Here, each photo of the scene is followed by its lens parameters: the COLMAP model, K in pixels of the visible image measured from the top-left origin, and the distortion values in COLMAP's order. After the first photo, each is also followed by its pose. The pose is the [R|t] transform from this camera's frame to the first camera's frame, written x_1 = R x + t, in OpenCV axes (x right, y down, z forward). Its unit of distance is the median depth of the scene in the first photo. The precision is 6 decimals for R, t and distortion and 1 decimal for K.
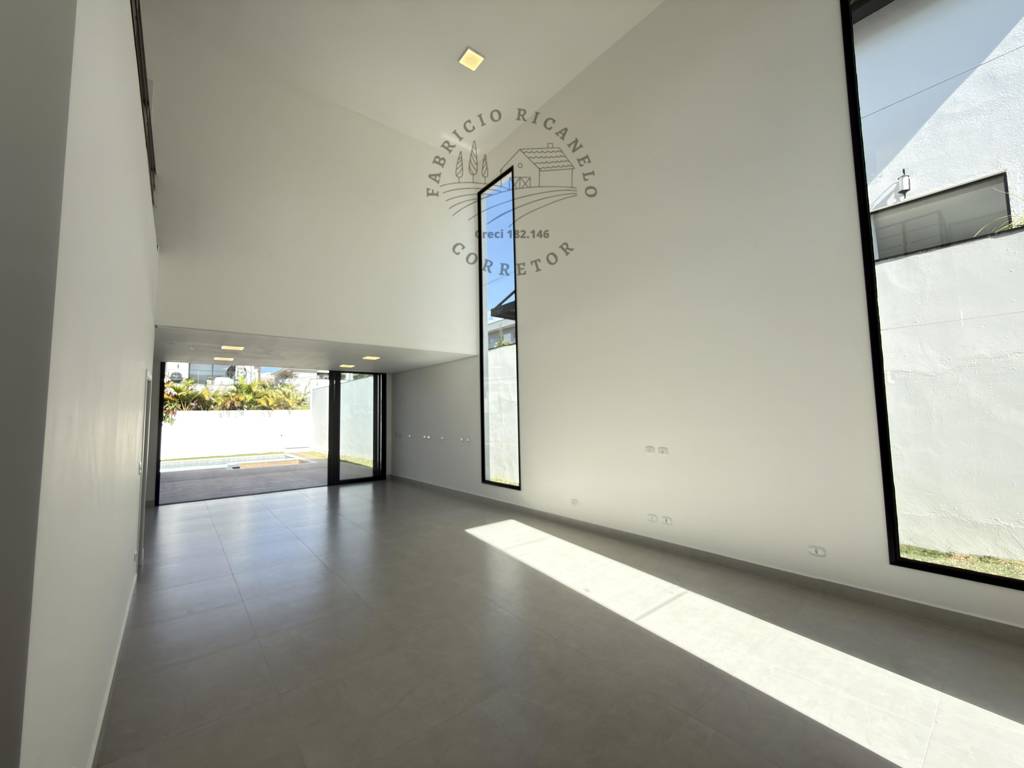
lens RADIAL K [[407.0, 0, 512.0], [0, 407.0, 384.0], [0, 0, 1]] dist [0.014212, 0.000243]
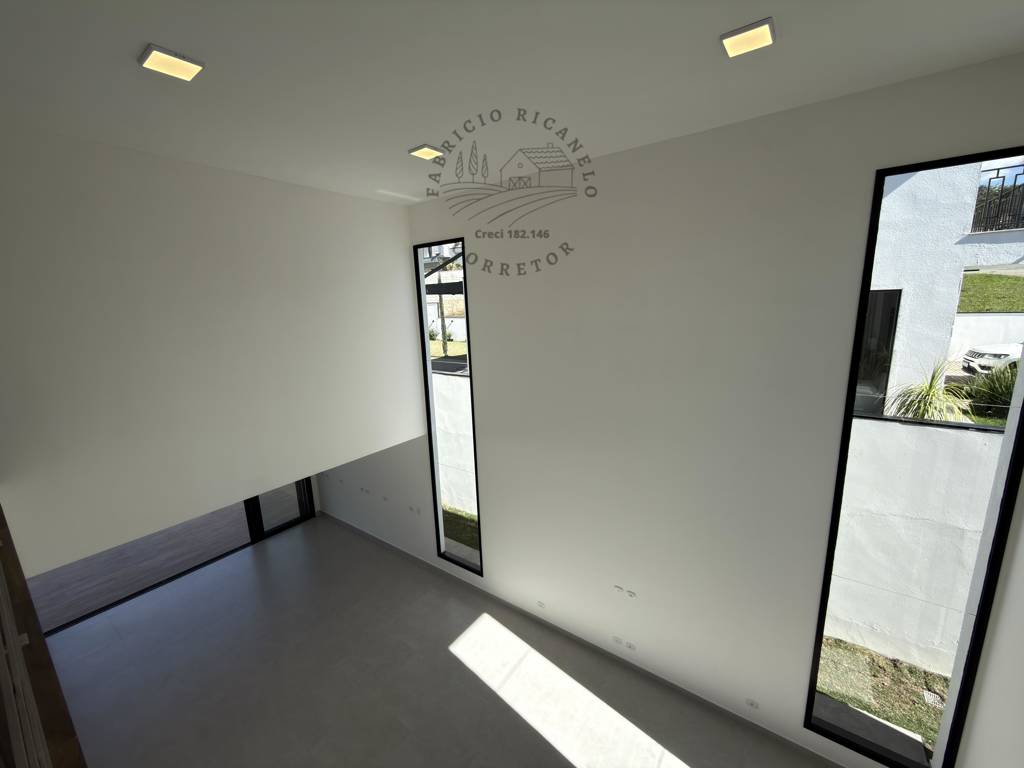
lens RADIAL K [[407.0, 0, 512.0], [0, 407.0, 384.0], [0, 0, 1]] dist [0.014212, 0.000243]
pose [[0.966426, -0.064505, 0.248718, -0.152025], [-0.004519, 0.963558, 0.267460, -0.555513], [-0.256906, -0.259605, 0.930916, 0.151052]]
